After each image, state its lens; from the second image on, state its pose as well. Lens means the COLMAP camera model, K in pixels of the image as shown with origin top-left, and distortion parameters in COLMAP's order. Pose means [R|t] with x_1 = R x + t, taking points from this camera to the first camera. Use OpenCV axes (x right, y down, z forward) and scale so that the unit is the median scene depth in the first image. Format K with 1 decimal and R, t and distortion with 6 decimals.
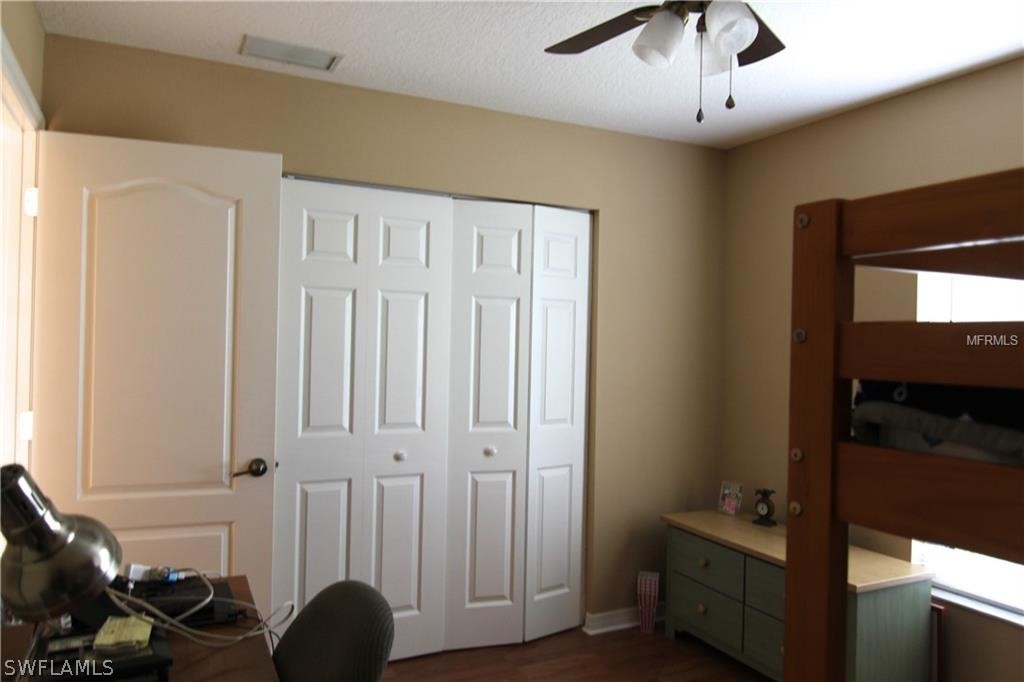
lens RADIAL K [[733.4, 0, 512.0], [0, 733.4, 341.0], [0, 0, 1]] dist [0.003146, -0.000034]
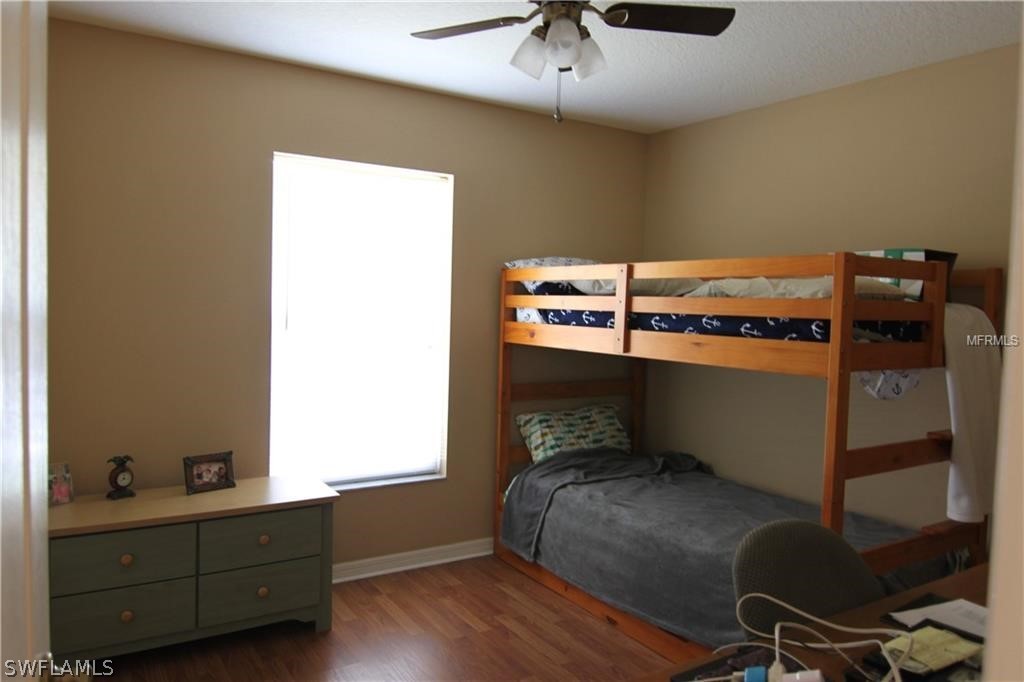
lens RADIAL K [[733.4, 0, 512.0], [0, 733.4, 341.0], [0, 0, 1]] dist [0.003146, -0.000034]
pose [[-0.097997, -0.070107, 0.992714, -0.602363], [-0.030750, 0.997253, 0.067392, -0.004172], [-0.994712, -0.023922, -0.099883, 0.710245]]
